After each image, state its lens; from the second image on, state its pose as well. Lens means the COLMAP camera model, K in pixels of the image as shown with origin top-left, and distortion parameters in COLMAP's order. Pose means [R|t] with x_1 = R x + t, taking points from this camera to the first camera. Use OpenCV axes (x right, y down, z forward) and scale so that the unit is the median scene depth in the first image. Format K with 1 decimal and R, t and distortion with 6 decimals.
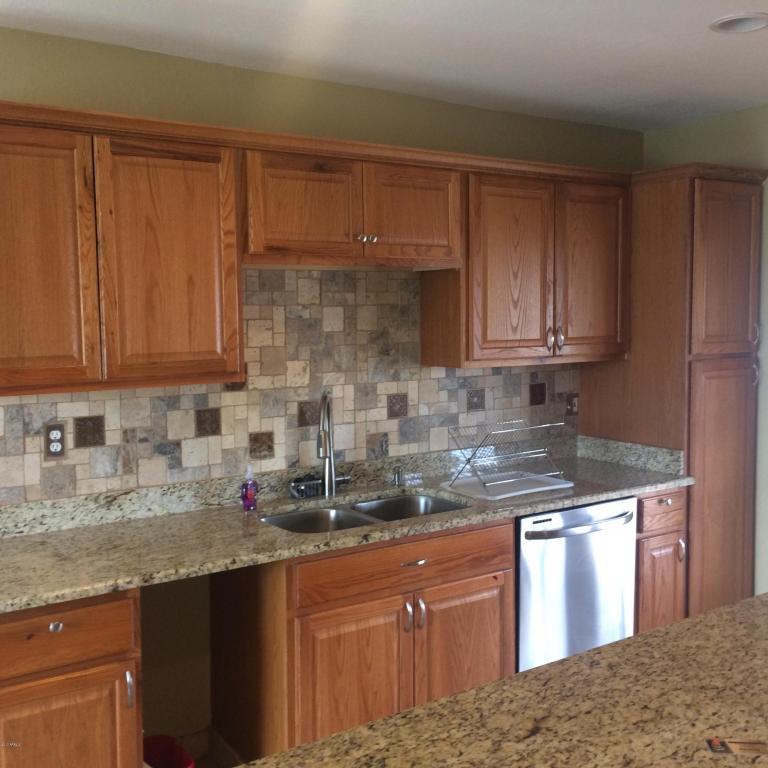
lens RADIAL K [[894.1, 0, 385.7], [0, 894.1, 374.5], [0, 0, 1]] dist [0.052220, -0.048494]
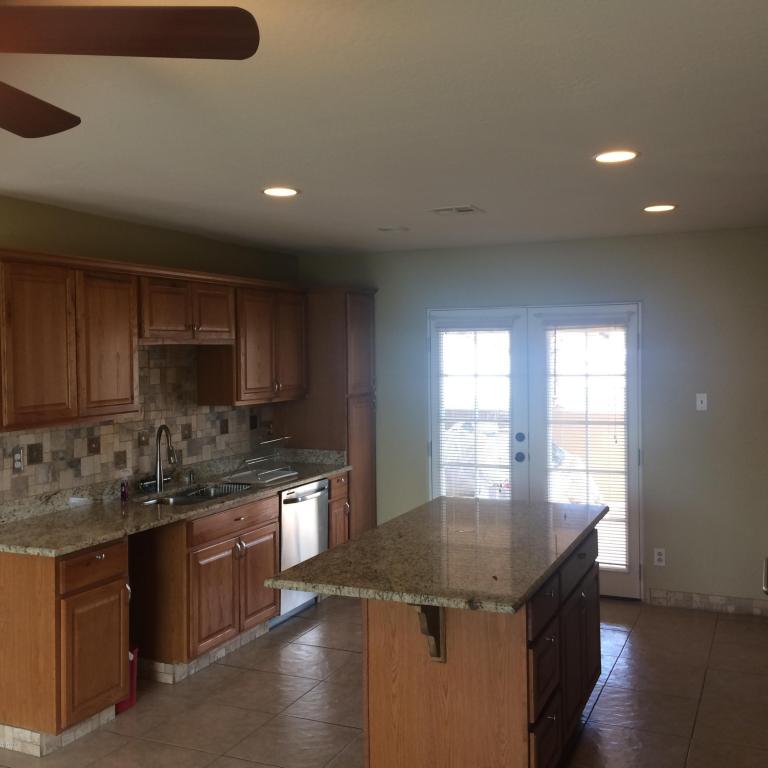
lens RADIAL K [[894.1, 0, 385.7], [0, 894.1, 374.5], [0, 0, 1]] dist [0.052220, -0.048494]
pose [[0.846142, -0.012826, 0.532802, -0.562624], [0.039983, 0.998421, -0.039462, 0.011790], [-0.531455, 0.054693, 0.845319, -0.536759]]
